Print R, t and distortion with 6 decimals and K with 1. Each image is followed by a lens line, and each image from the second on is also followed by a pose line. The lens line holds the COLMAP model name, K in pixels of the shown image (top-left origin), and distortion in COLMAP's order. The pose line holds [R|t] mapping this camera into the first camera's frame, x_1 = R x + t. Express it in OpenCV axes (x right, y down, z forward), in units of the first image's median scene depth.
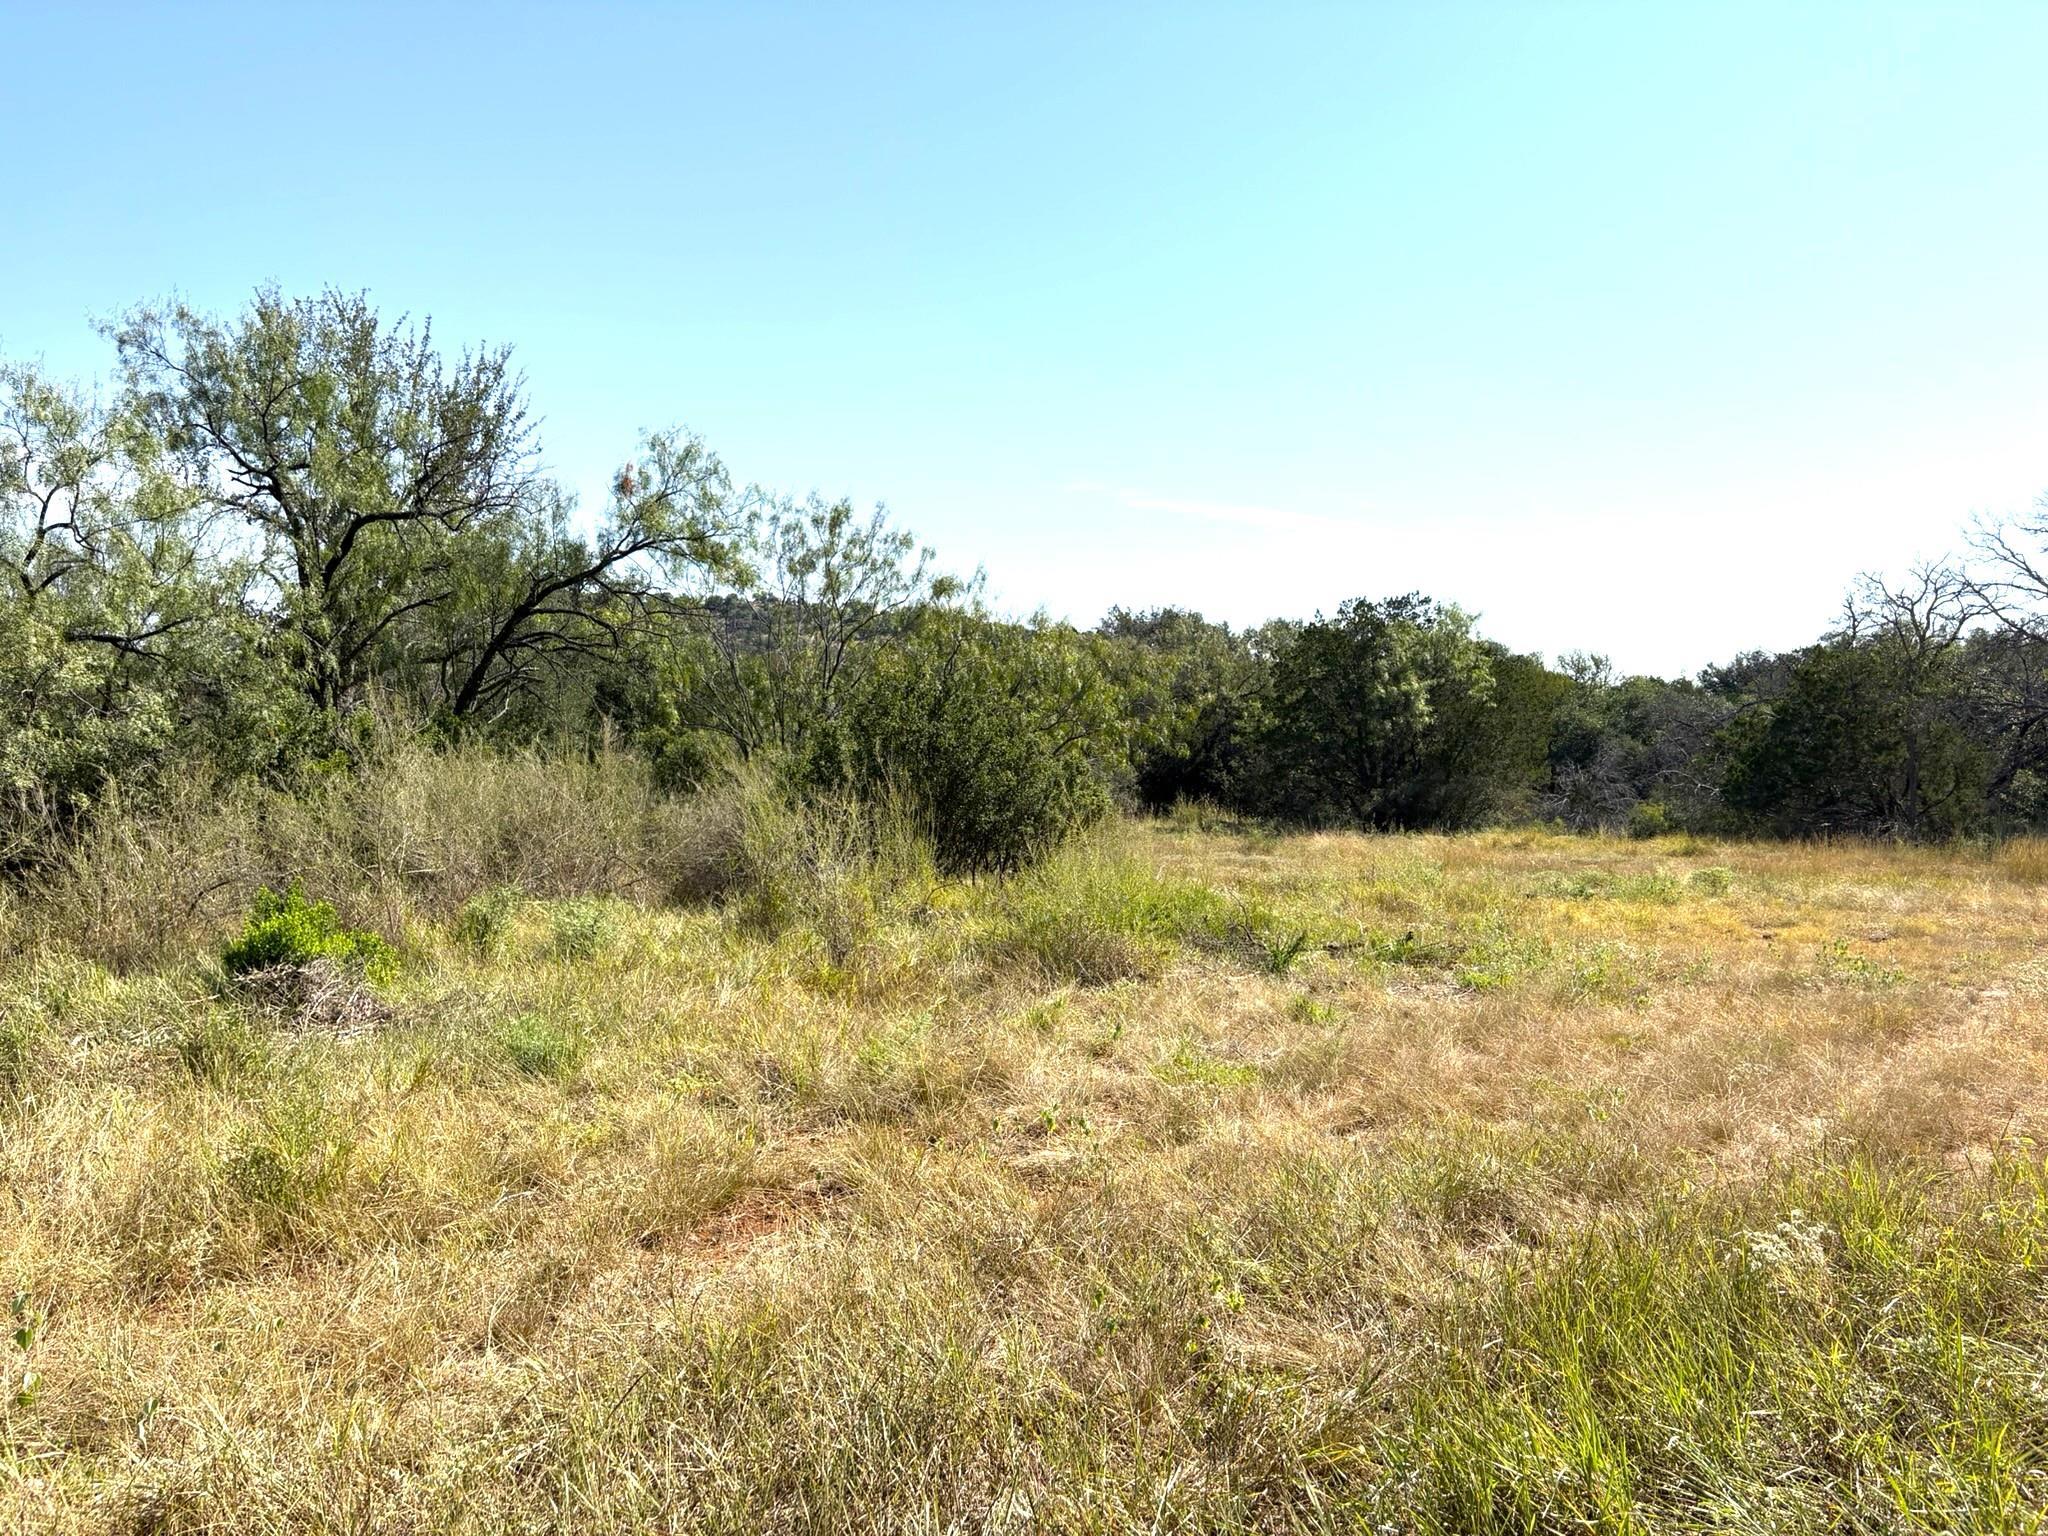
lens RADIAL K [[1555.1, 0, 1006.9], [0, 1555.1, 781.3], [0, 0, 1]] dist [0.062360, -0.054044]
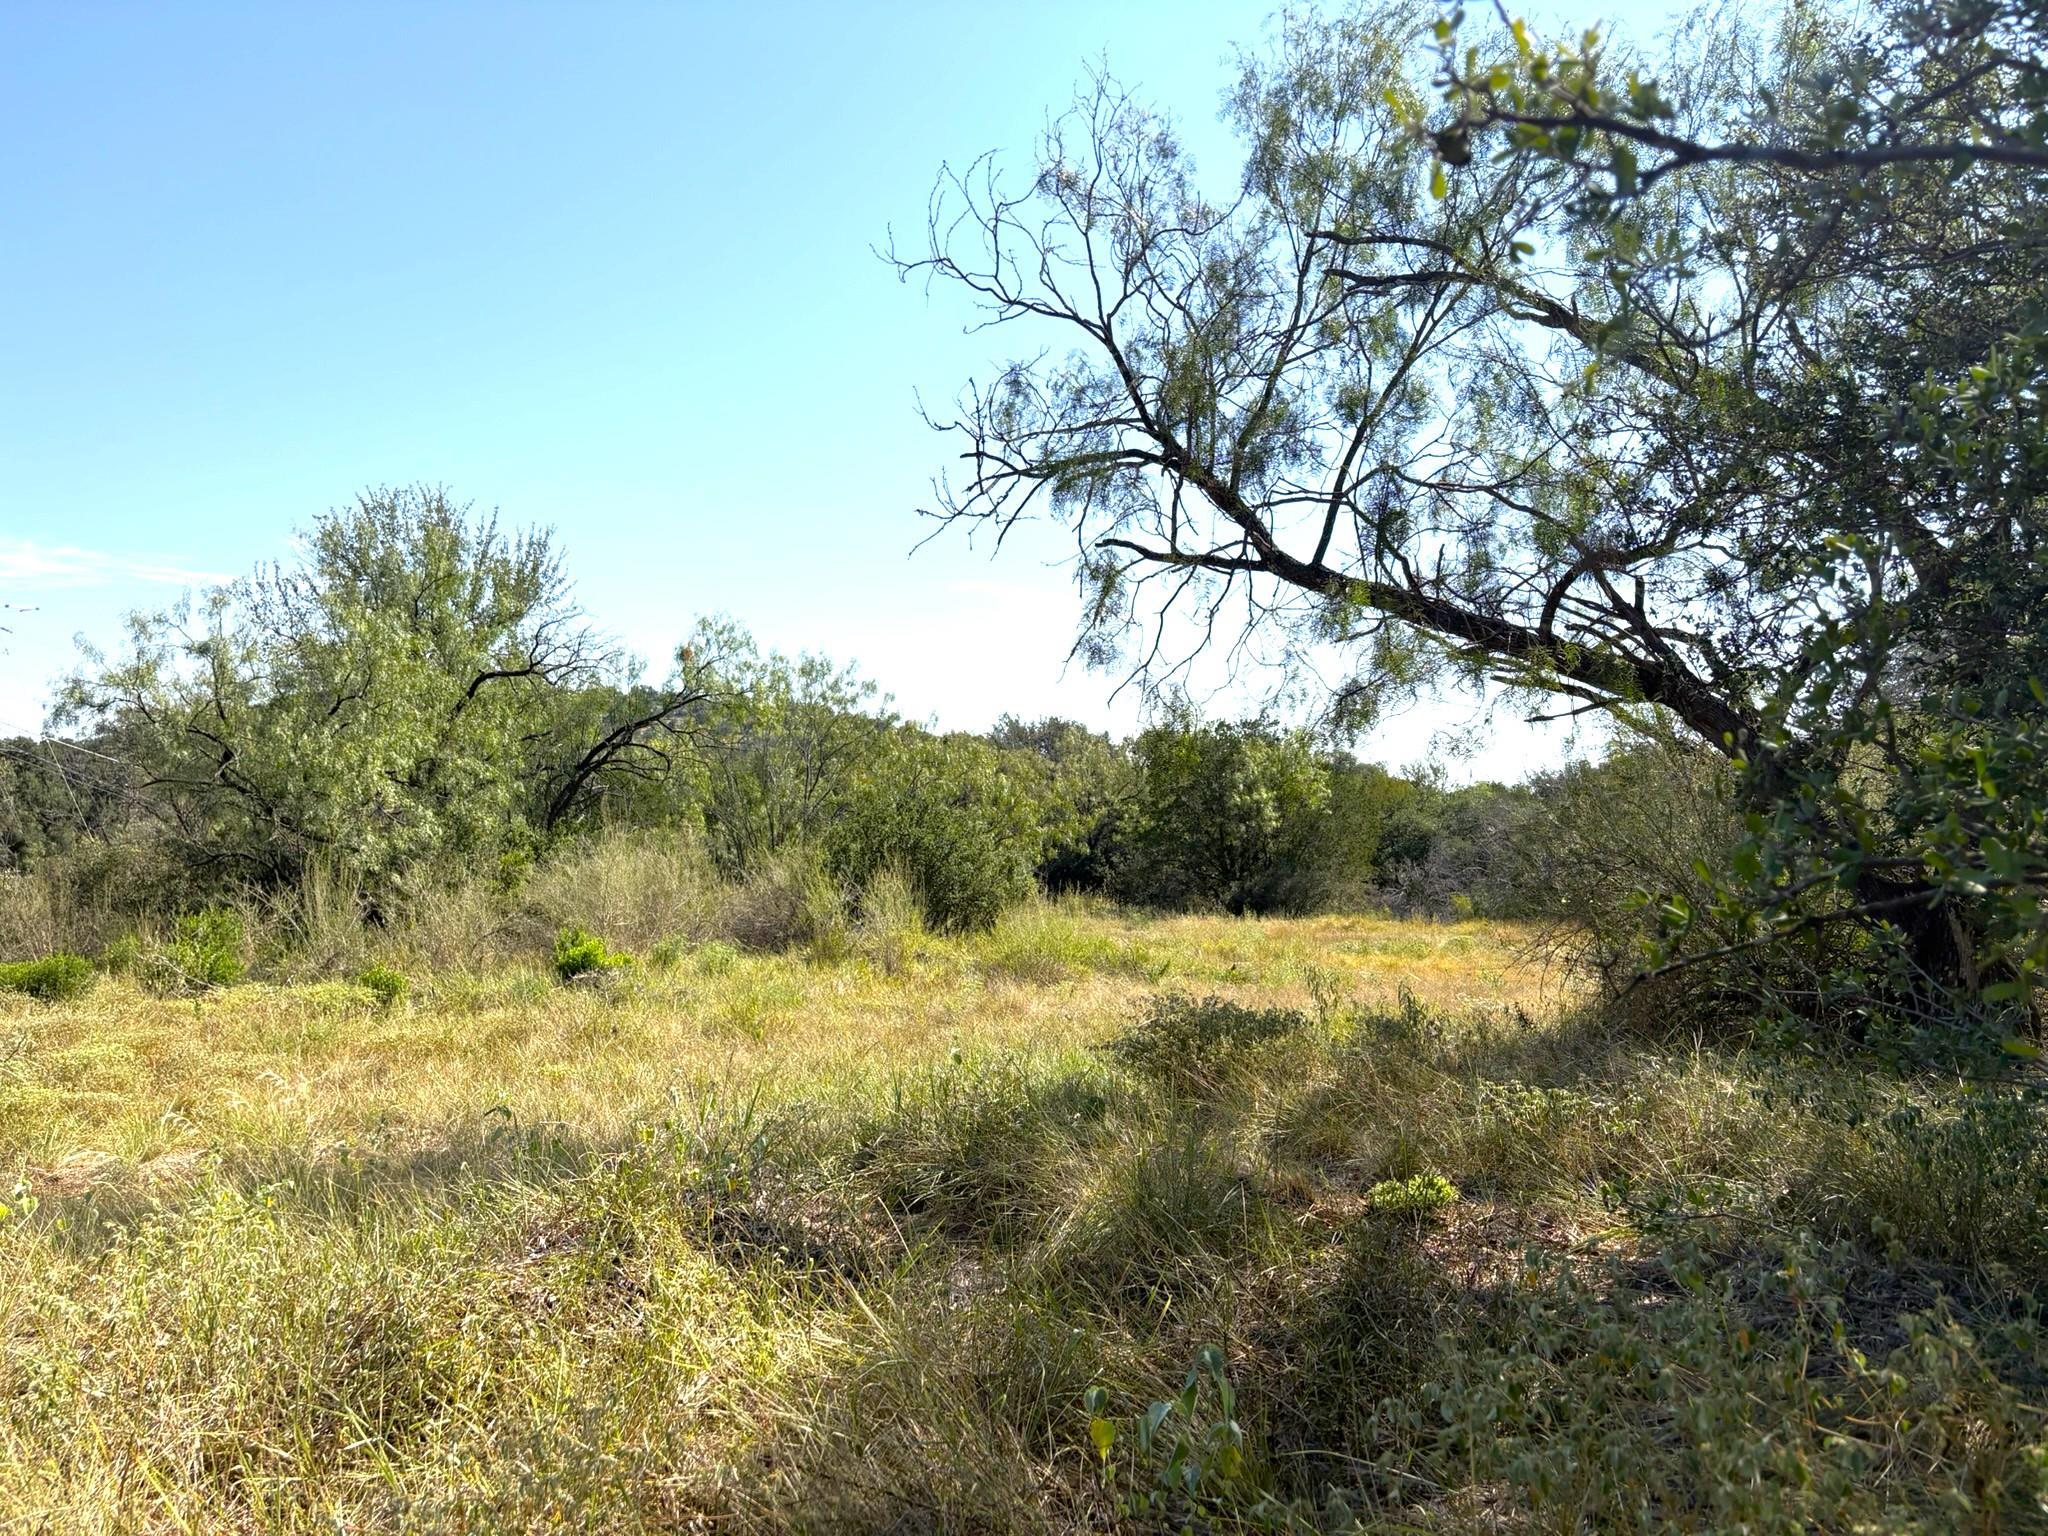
lens RADIAL K [[1555.1, 0, 1026.2], [0, 1555.1, 753.2], [0, 0, 1]] dist [0.062360, -0.054044]
pose [[0.995872, 0.011158, 0.090083, -0.031291], [-0.003997, 0.996844, -0.079285, 0.002560], [-0.090684, 0.078598, 0.992773, -0.182153]]
